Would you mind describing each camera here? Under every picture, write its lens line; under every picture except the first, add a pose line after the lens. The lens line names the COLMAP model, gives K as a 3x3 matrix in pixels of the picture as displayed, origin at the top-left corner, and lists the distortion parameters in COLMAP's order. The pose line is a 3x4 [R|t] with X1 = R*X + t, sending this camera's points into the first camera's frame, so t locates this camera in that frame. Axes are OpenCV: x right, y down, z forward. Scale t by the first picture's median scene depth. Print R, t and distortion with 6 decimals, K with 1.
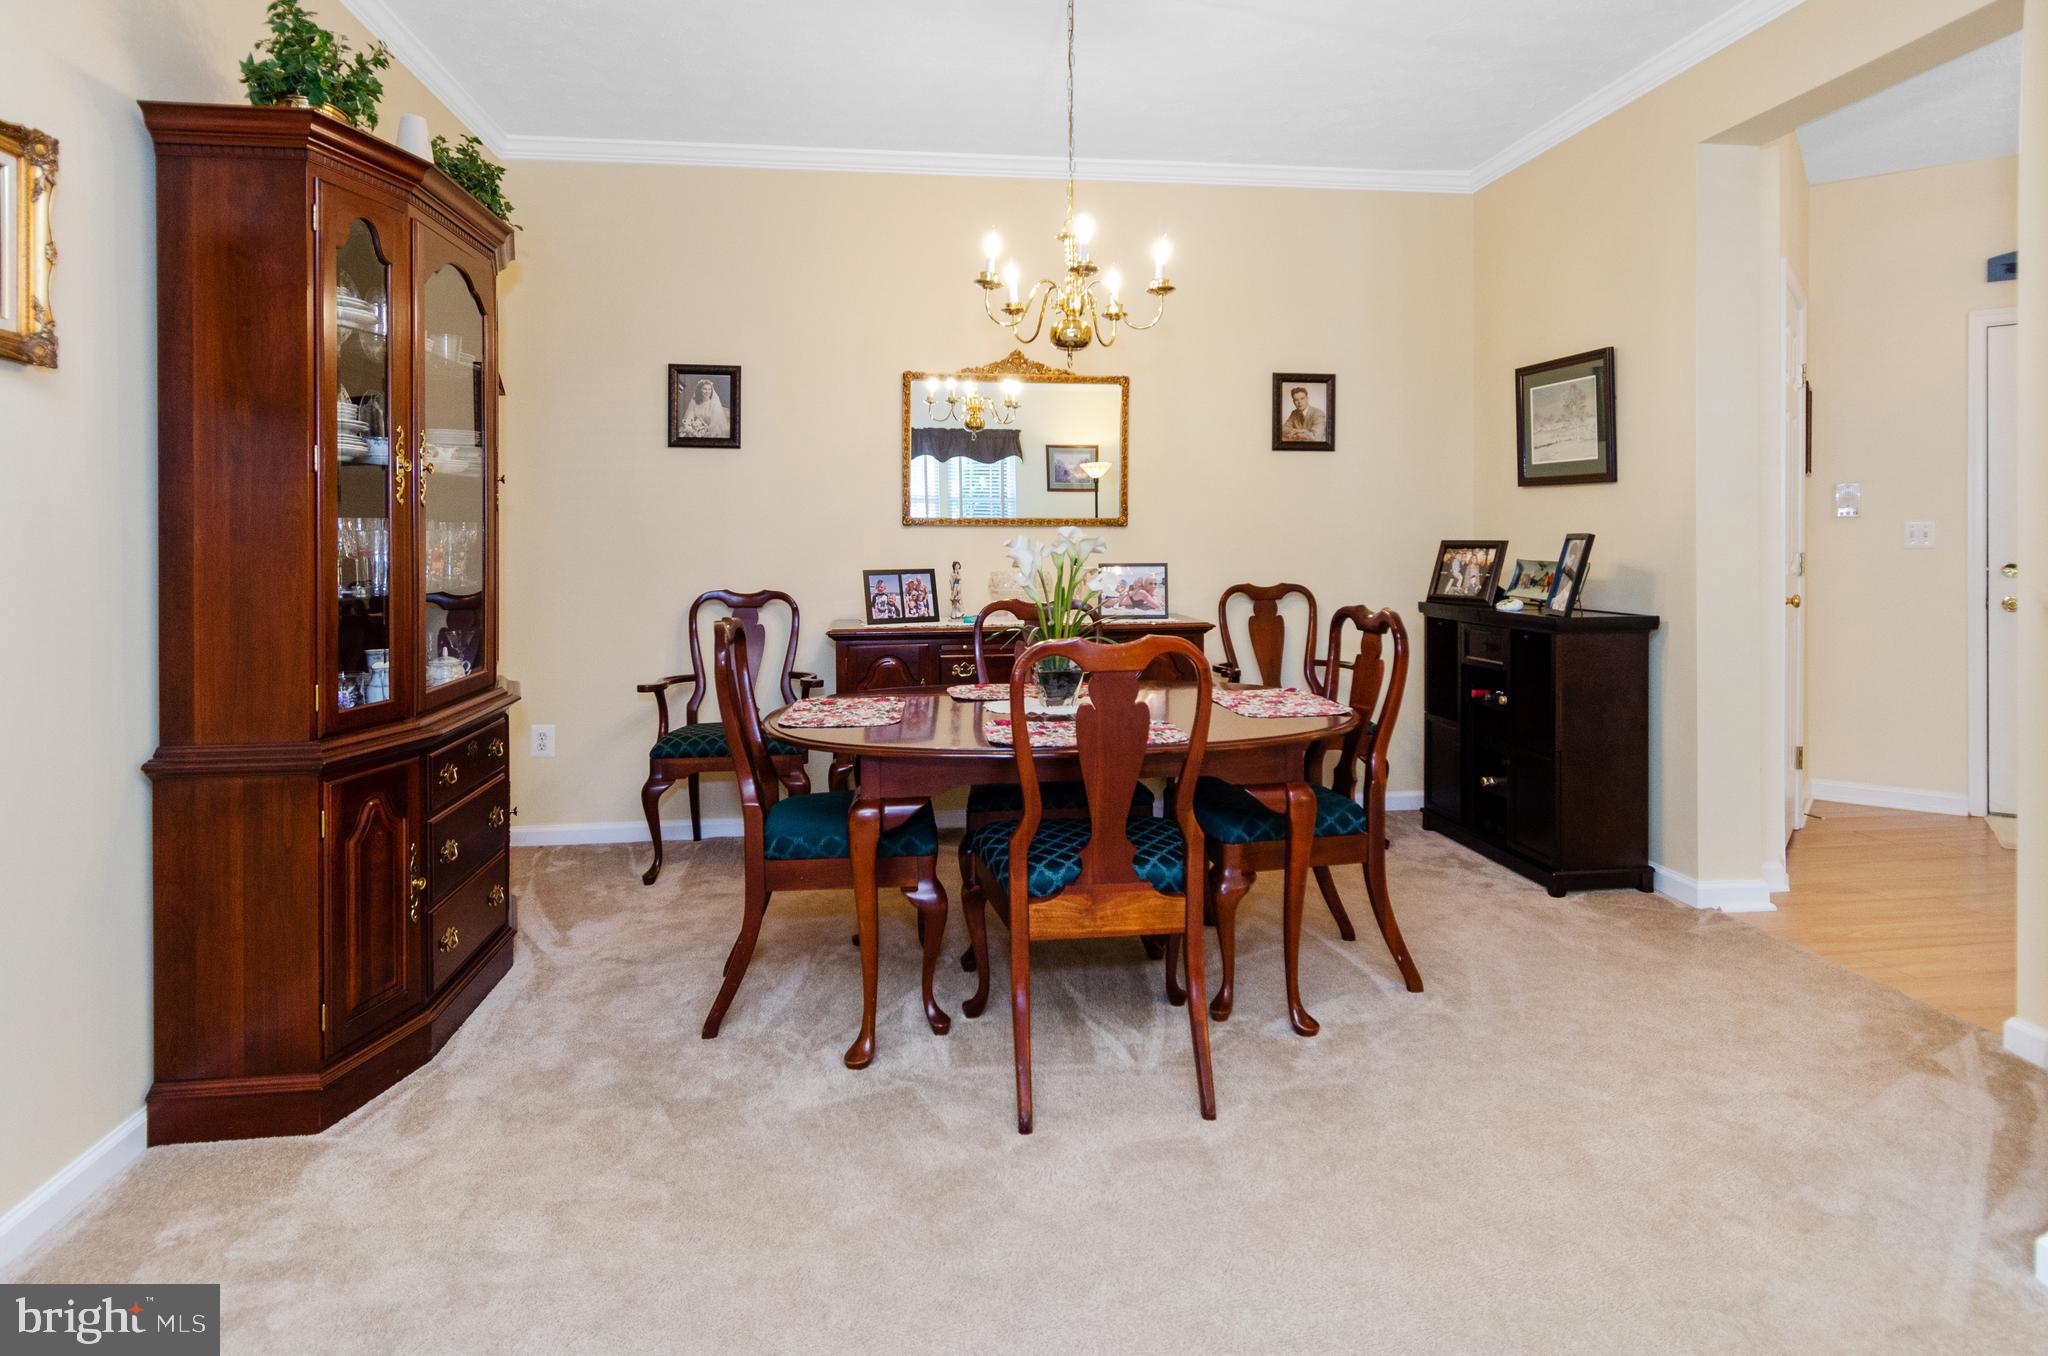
lens RADIAL K [[1118.2, 0, 1026.5], [0, 1118.2, 536.7], [0, 0, 1]] dist [0.004163, -0.002273]
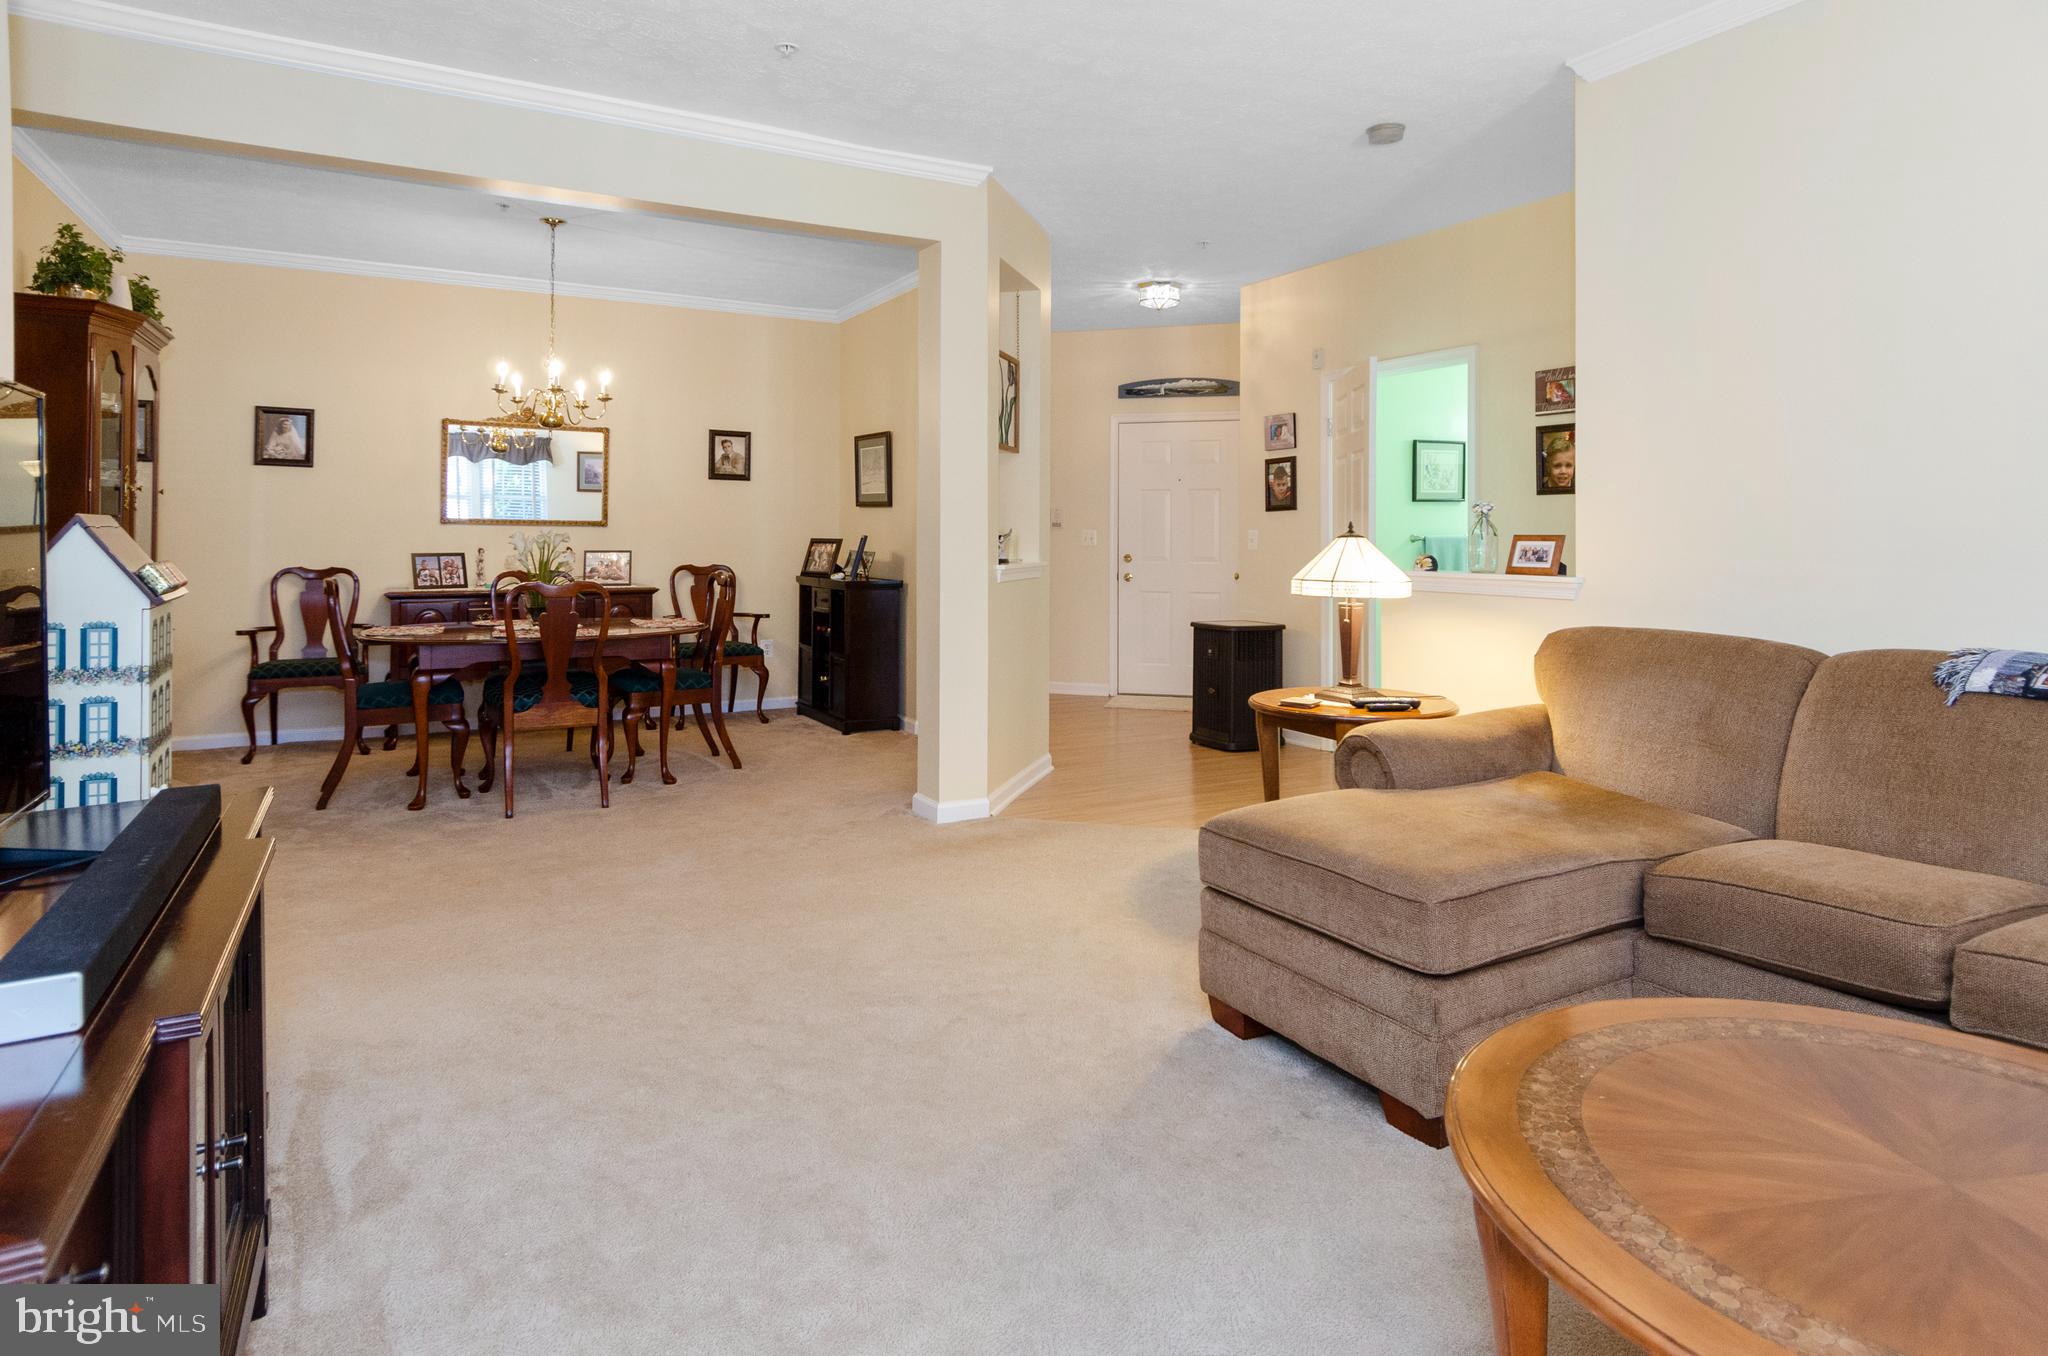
lens RADIAL K [[1118.2, 0, 1026.5], [0, 1118.2, 536.7], [0, 0, 1]] dist [0.004163, -0.002273]
pose [[0.927863, 0.012883, 0.372698, 0.057726], [-0.013467, 0.999909, -0.001038, -0.001605], [-0.372677, -0.004056, 0.927952, -0.682185]]
